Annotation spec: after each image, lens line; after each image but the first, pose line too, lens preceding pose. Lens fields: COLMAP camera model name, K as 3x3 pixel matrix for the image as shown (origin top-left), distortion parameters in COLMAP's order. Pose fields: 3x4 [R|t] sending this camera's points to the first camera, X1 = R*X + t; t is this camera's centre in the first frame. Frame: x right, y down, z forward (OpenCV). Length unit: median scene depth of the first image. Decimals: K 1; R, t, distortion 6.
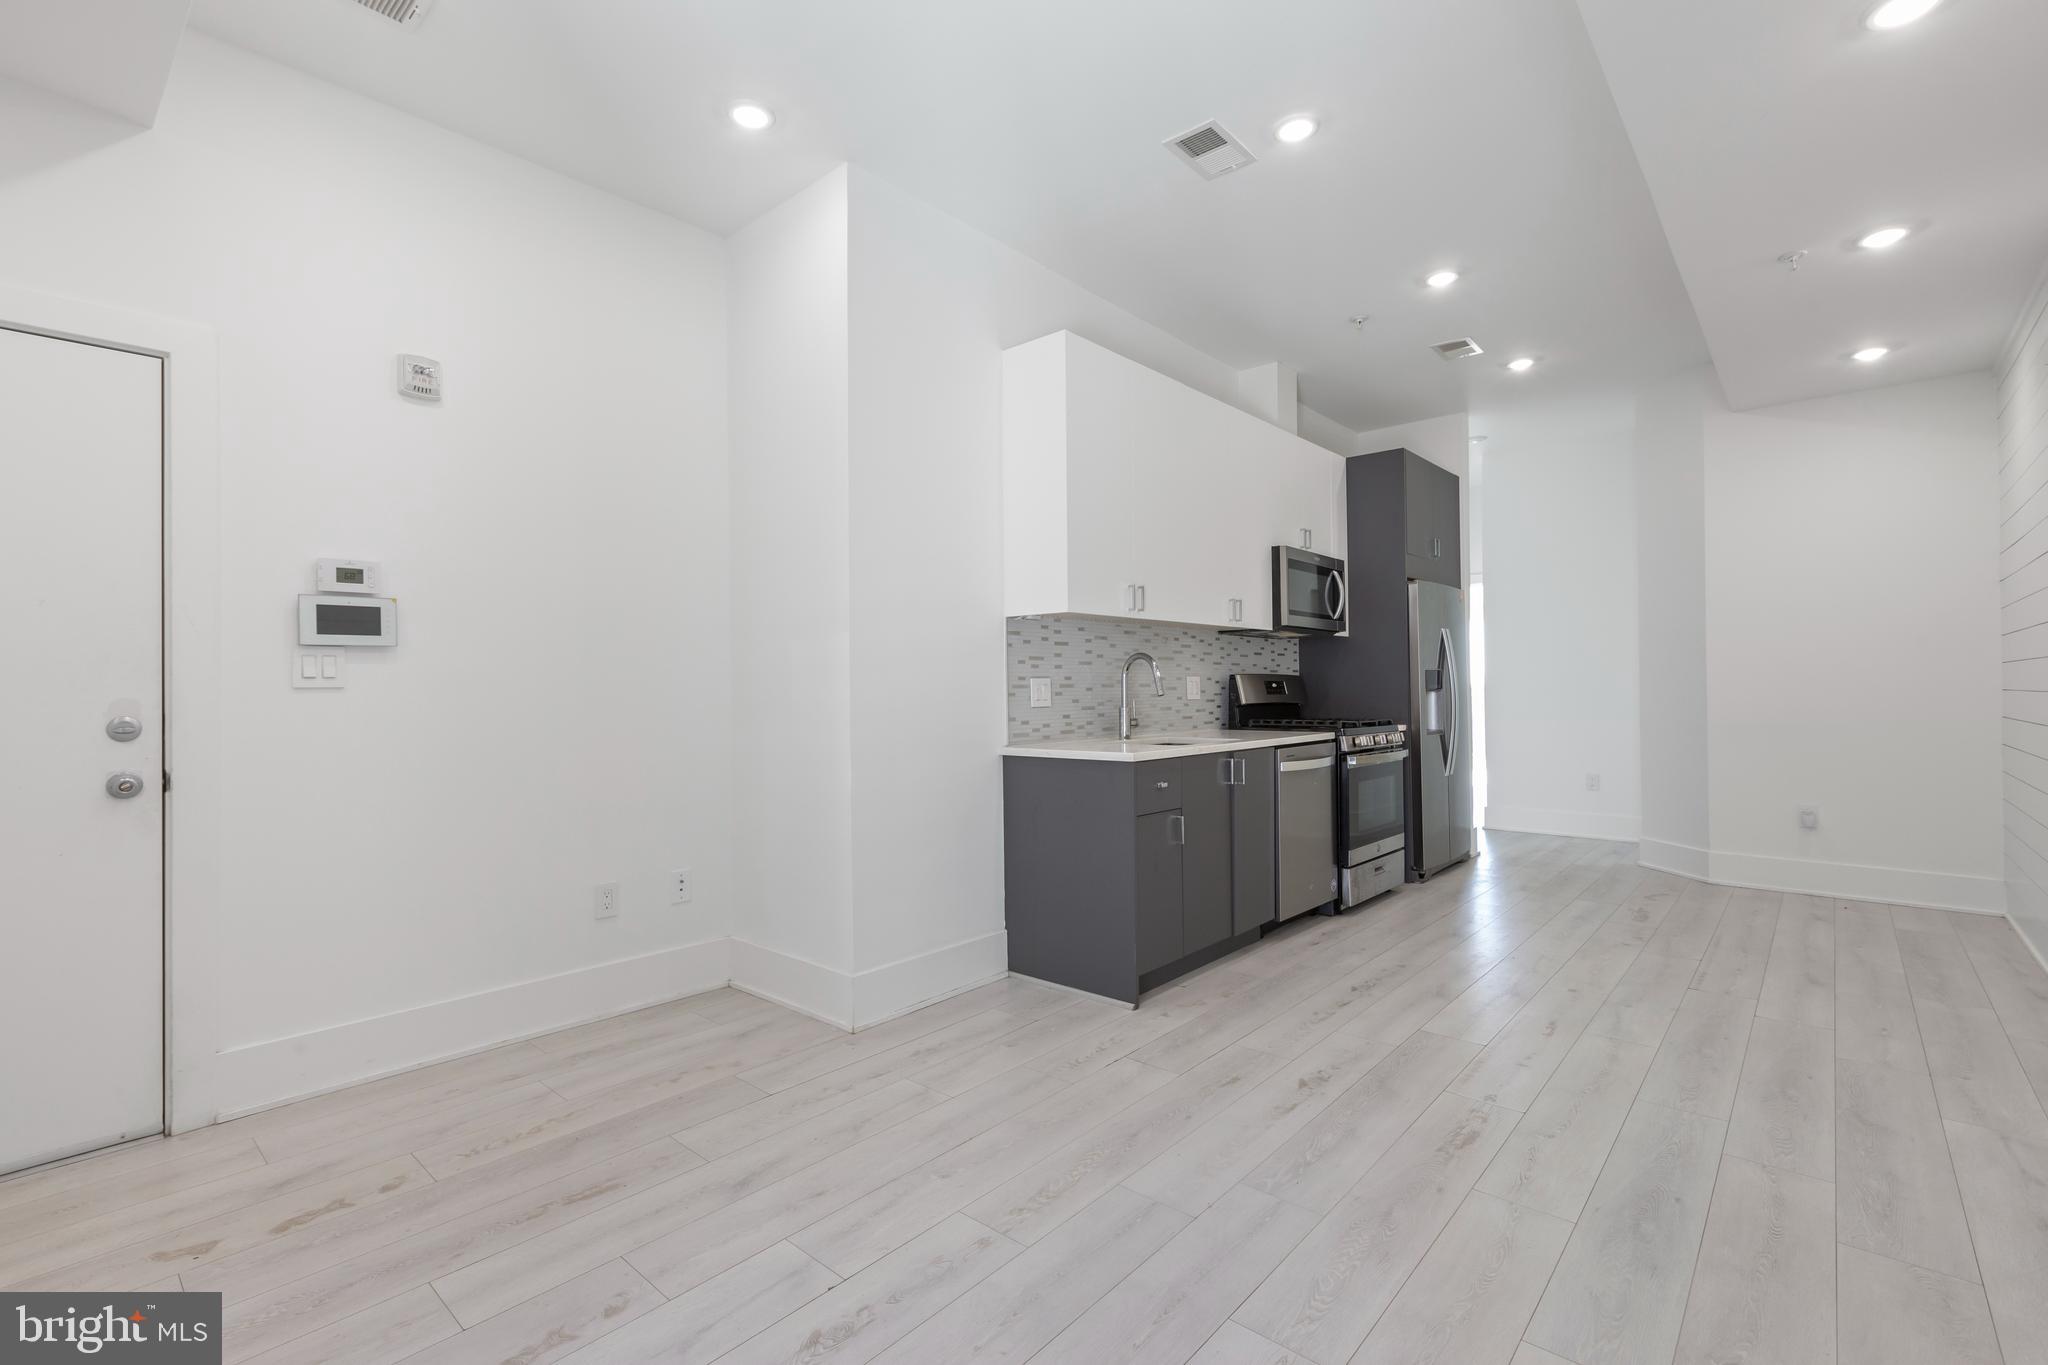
lens RADIAL K [[907.2, 0, 1024.9], [0, 907.2, 680.2], [0, 0, 1]] dist [0.004496, -0.001498]
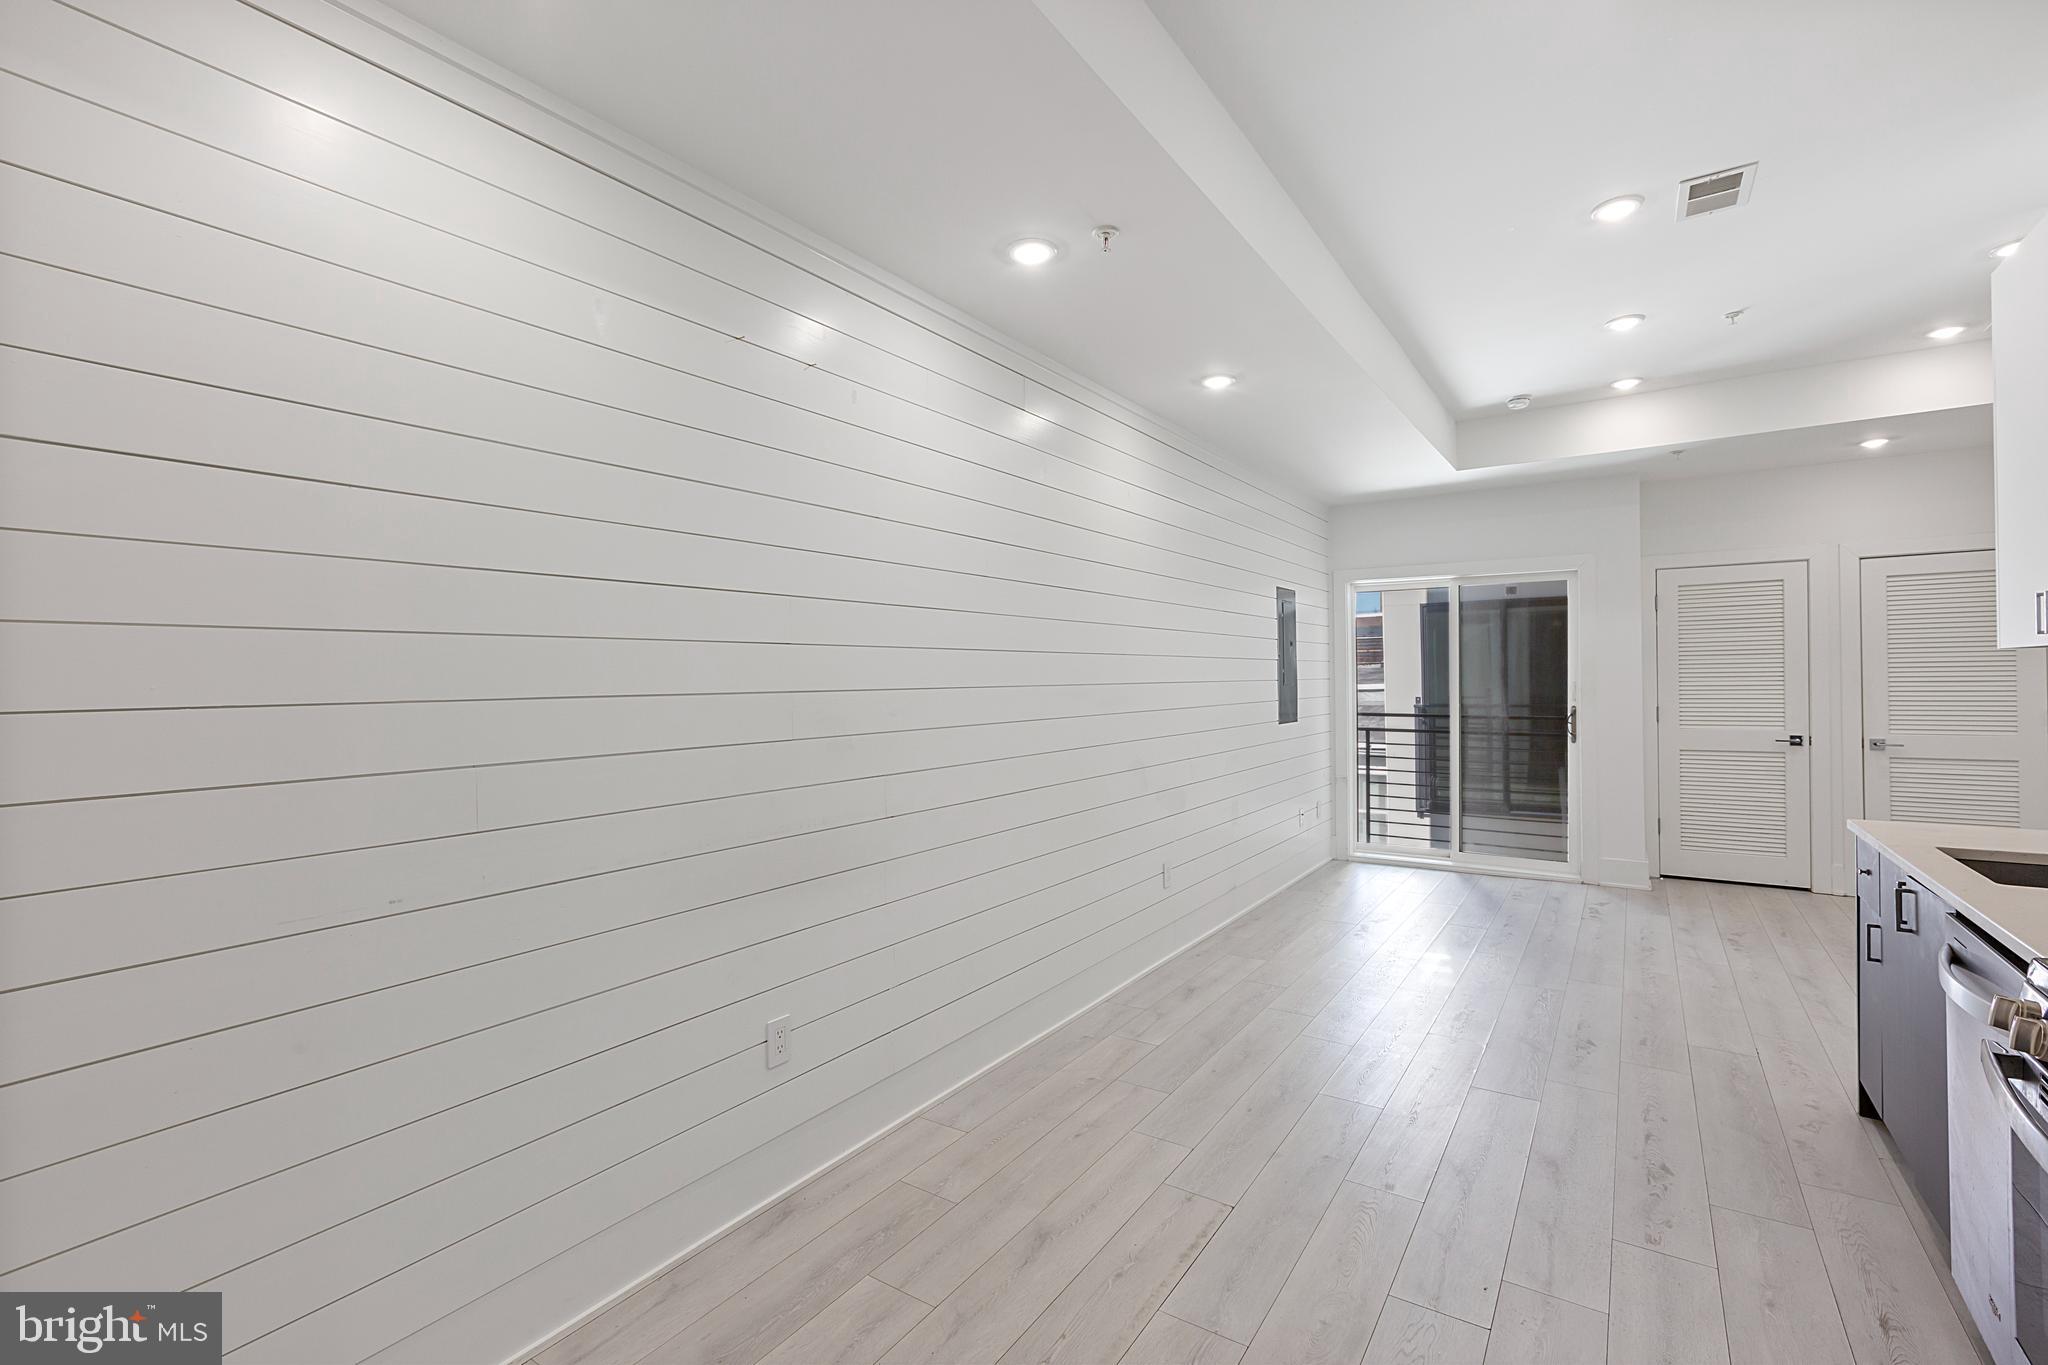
lens RADIAL K [[907.2, 0, 1024.9], [0, 907.2, 680.2], [0, 0, 1]] dist [0.004496, -0.001498]
pose [[-0.990724, 0.023441, -0.133849, 0.763891], [0.024674, 0.999667, -0.007562, -0.050665], [0.133628, -0.010795, -0.990973, 1.315738]]
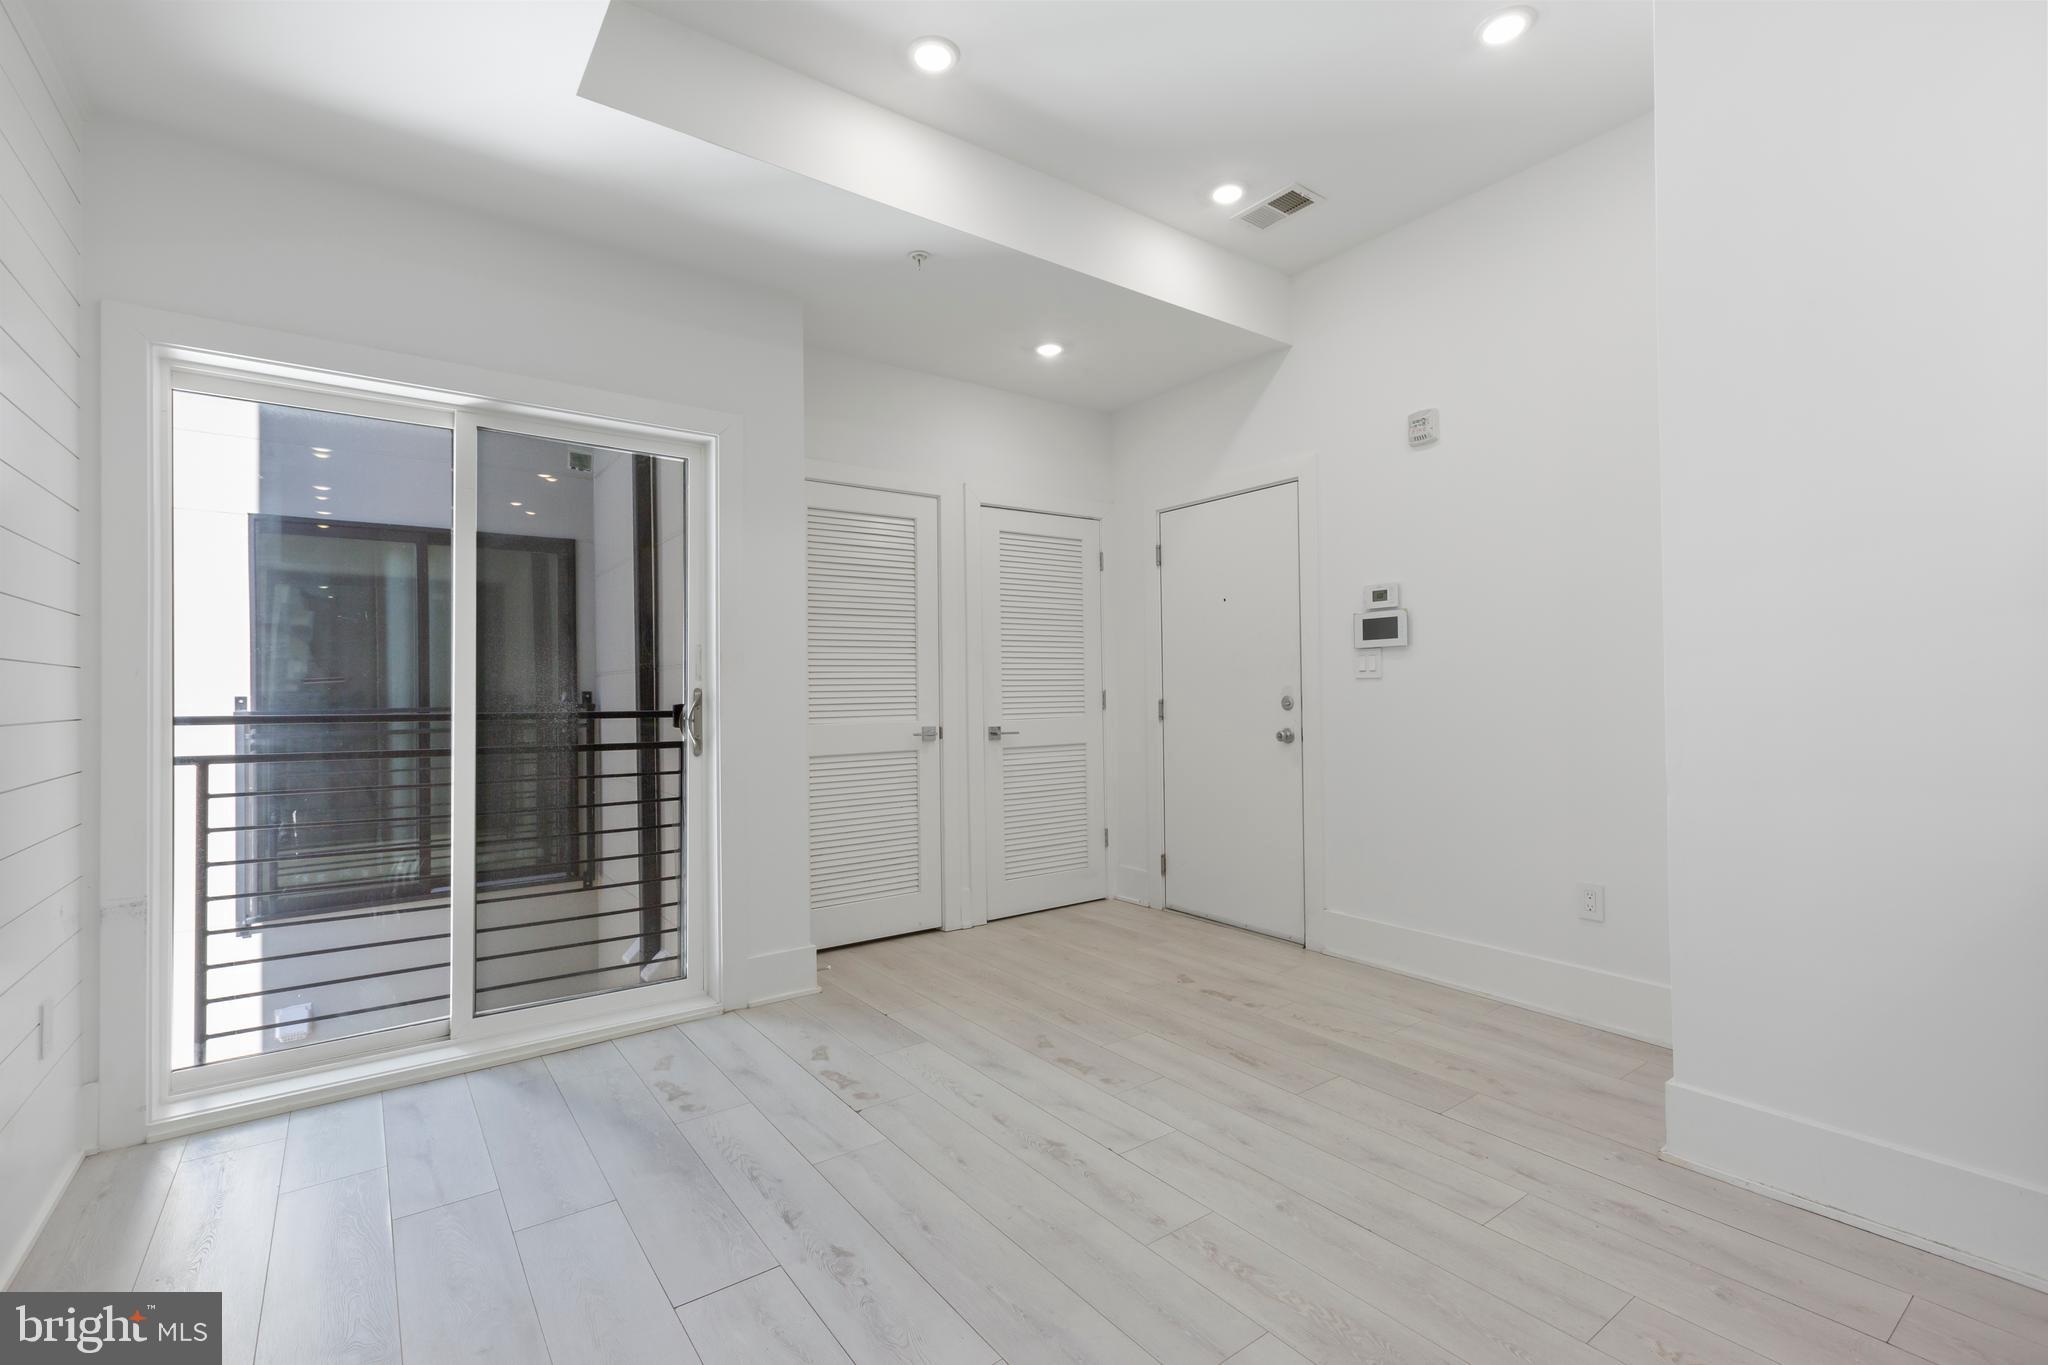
lens RADIAL K [[907.2, 0, 1024.9], [0, 907.2, 680.2], [0, 0, 1]] dist [0.004496, -0.001498]
pose [[-0.206709, 0.003275, -0.978397, 0.432056], [0.024612, 0.999695, -0.001853, 0.000631], [0.978093, -0.024463, -0.206727, 0.468754]]
